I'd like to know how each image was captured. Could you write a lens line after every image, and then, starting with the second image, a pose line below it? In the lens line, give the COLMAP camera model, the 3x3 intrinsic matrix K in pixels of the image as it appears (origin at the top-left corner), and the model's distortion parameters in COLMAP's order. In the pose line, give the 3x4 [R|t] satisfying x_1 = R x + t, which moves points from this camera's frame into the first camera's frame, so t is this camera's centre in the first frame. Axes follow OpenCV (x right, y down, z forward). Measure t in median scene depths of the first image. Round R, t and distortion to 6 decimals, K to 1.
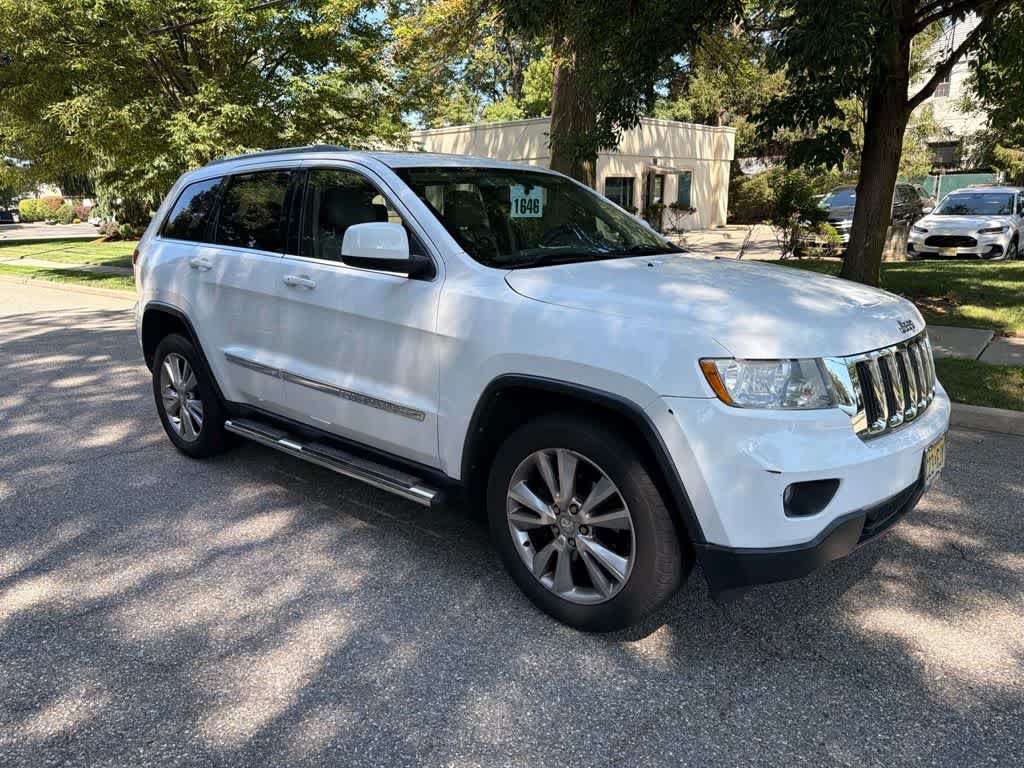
lens RADIAL K [[713.3, 0, 498.3], [0, 713.3, 382.4], [0, 0, 1]] dist [0.060833, -0.083423]
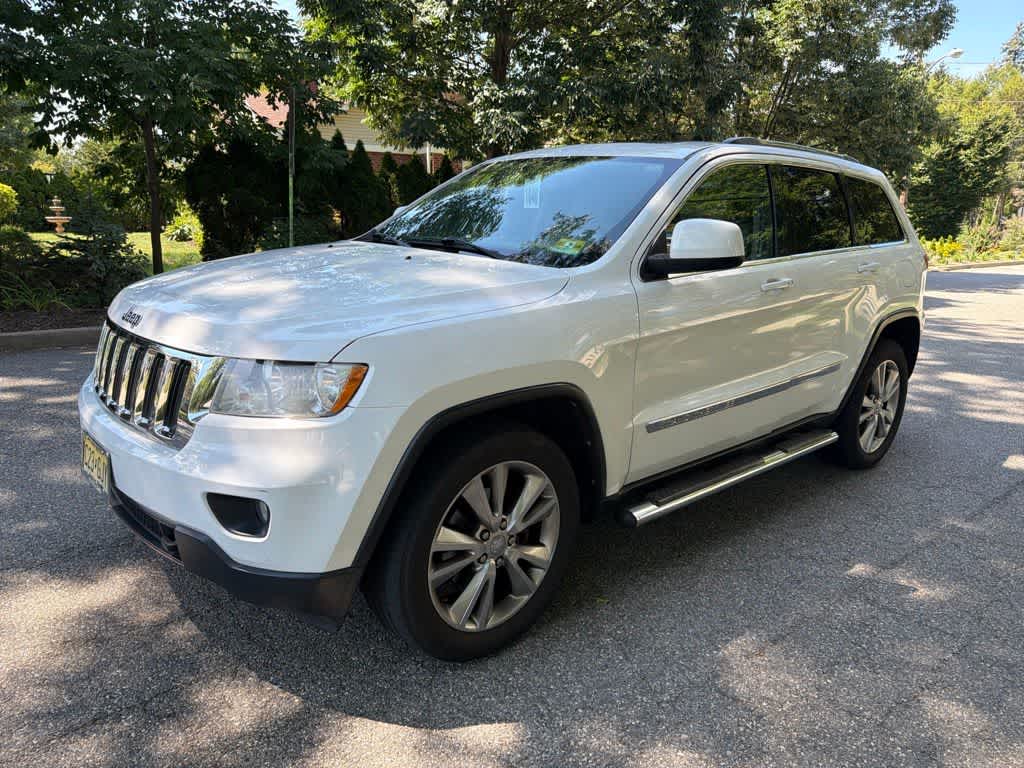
lens RADIAL K [[711.2, 0, 512.0], [0, 711.2, 384.0], [0, 0, 1]] dist [0.008163, -0.015730]
pose [[-0.079756, 0.248274, -0.965401, 0.875712], [-0.259924, 0.929802, 0.260592, -0.222983], [0.962330, 0.271715, -0.009625, 0.928420]]
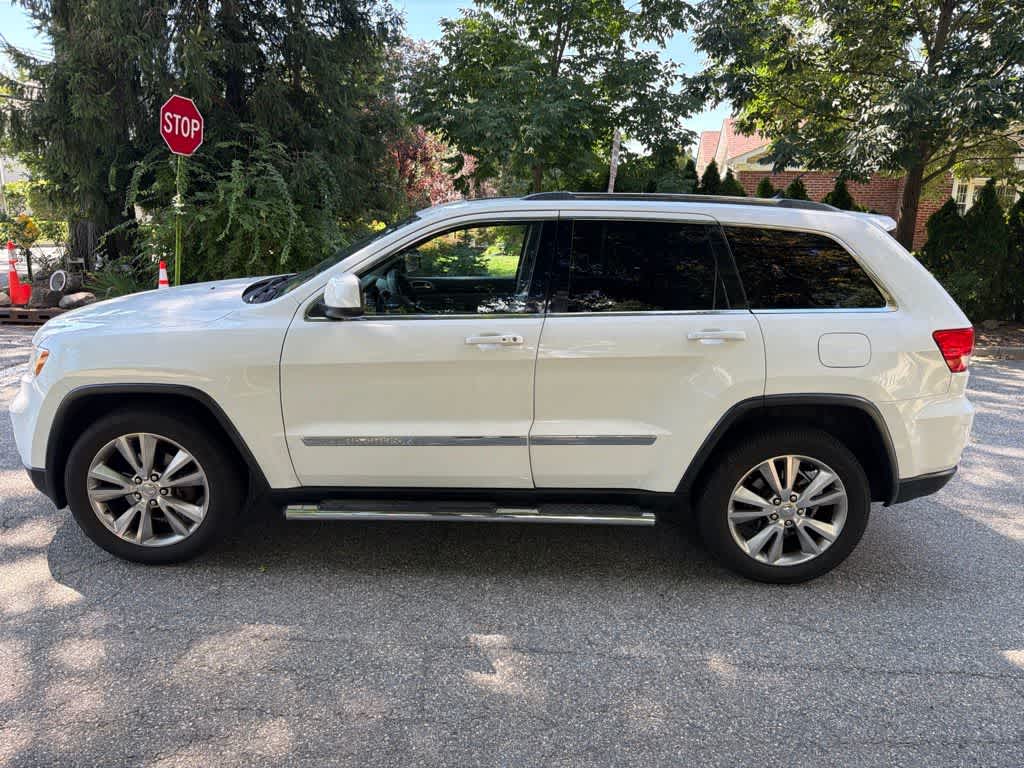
lens RADIAL K [[711.2, 0, 512.0], [0, 711.2, 384.0], [0, 0, 1]] dist [0.008163, -0.015730]
pose [[-0.714602, 0.156061, -0.681902, 0.608599], [-0.183827, 0.898643, 0.398307, -0.463351], [0.674946, 0.409982, -0.613484, 1.673261]]
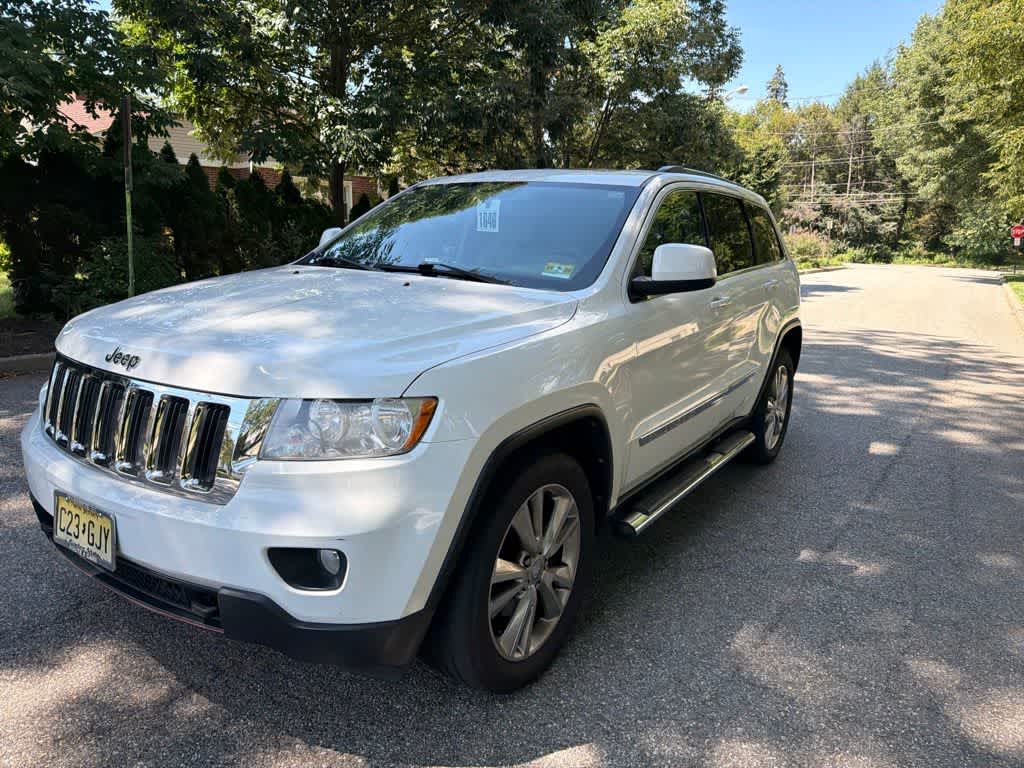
lens RADIAL K [[711.2, 0, 512.0], [0, 711.2, 384.0], [0, 0, 1]] dist [0.008163, -0.015730]
pose [[0.166036, 0.224242, -0.960285, 0.869506], [-0.261342, 0.948988, 0.176417, -0.188889], [0.950859, 0.221671, 0.216170, 0.775339]]
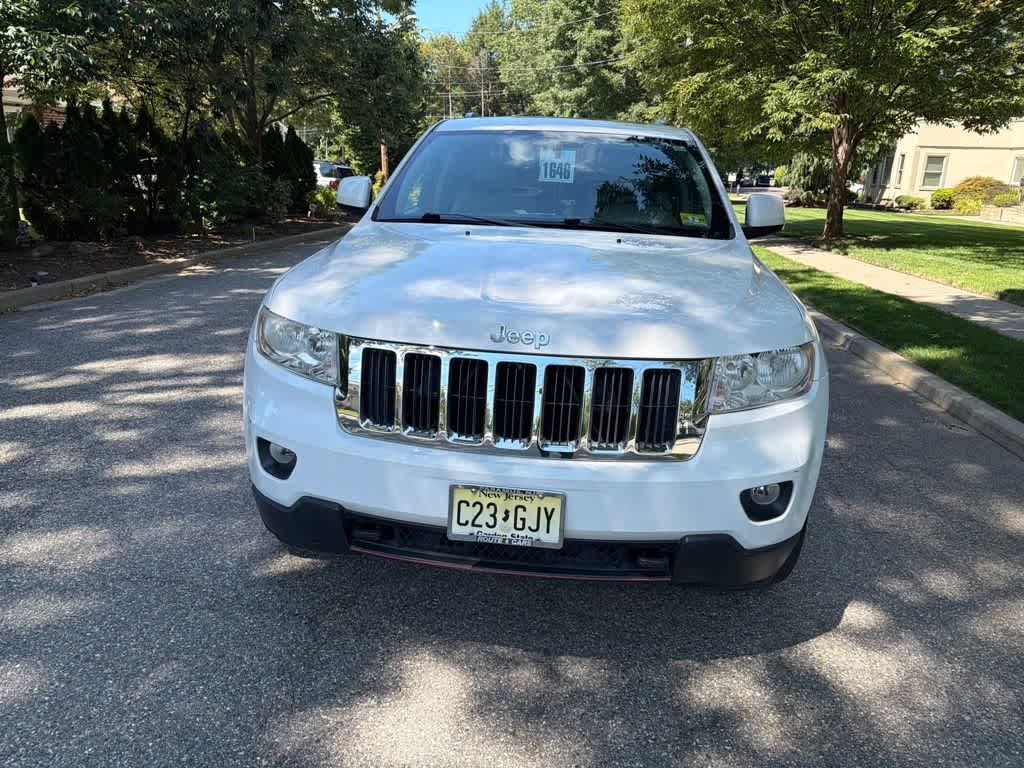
lens RADIAL K [[710.8, 0, 506.5], [0, 710.8, 372.4], [0, 0, 1]] dist [0.043352, -0.054991]
pose [[0.595819, 0.249562, -0.763360, 0.710248], [-0.228372, 0.963904, 0.136877, -0.087894], [0.769965, 0.092776, 0.631305, 0.320409]]
